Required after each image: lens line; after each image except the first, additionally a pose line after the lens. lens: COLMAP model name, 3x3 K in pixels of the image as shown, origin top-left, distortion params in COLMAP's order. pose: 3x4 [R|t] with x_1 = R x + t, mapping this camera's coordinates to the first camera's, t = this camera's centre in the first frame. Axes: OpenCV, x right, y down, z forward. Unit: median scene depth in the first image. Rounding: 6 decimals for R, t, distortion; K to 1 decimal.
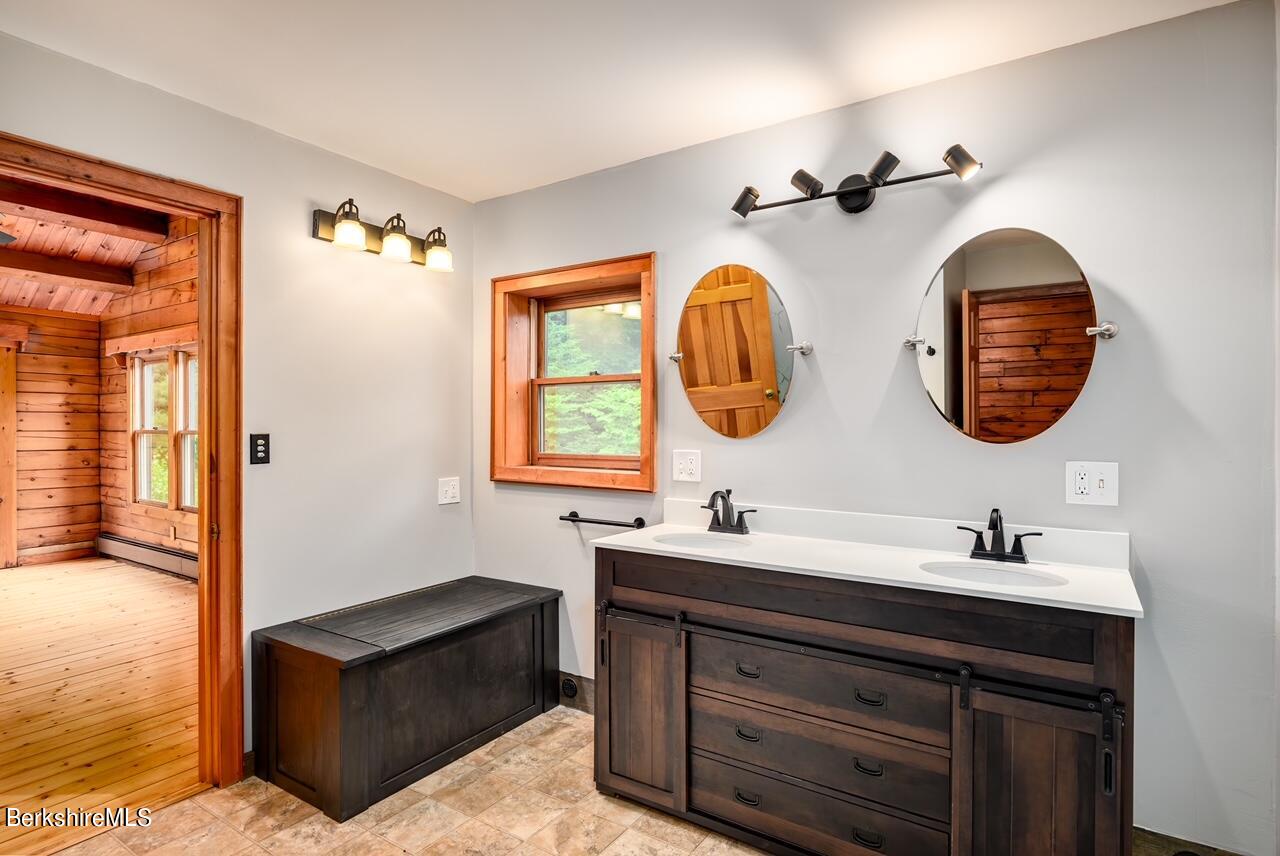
lens RADIAL K [[664.8, 0, 643.0], [0, 664.8, 423.7], [0, 0, 1]] dist [-0.004920, -0.001123]
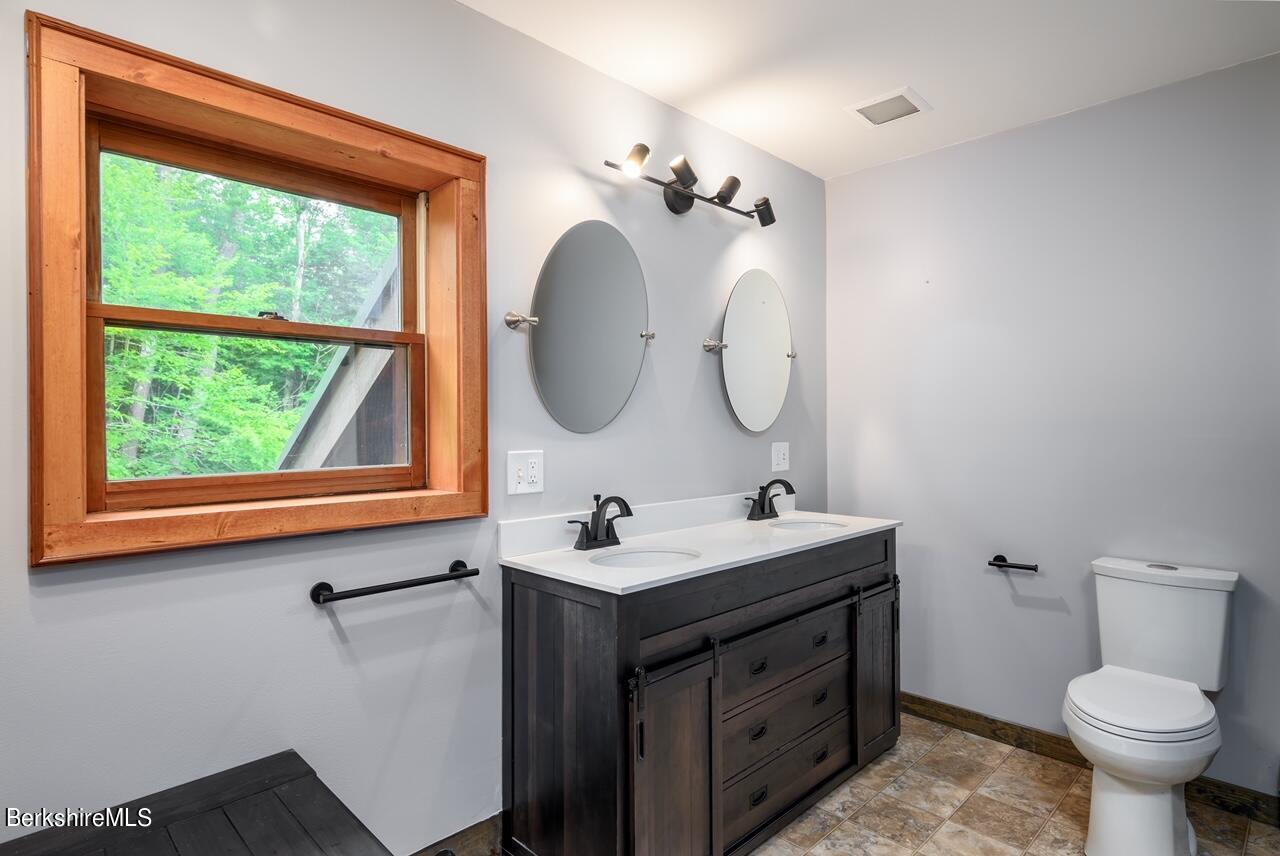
lens RADIAL K [[664.8, 0, 643.0], [0, 664.8, 429.1], [0, 0, 1]] dist [-0.004920, -0.001123]
pose [[0.199123, -0.001714, 0.979973, -0.627049], [0.011093, 0.999938, -0.000505, 0.018167], [-0.979912, 0.010971, 0.199130, 0.735795]]
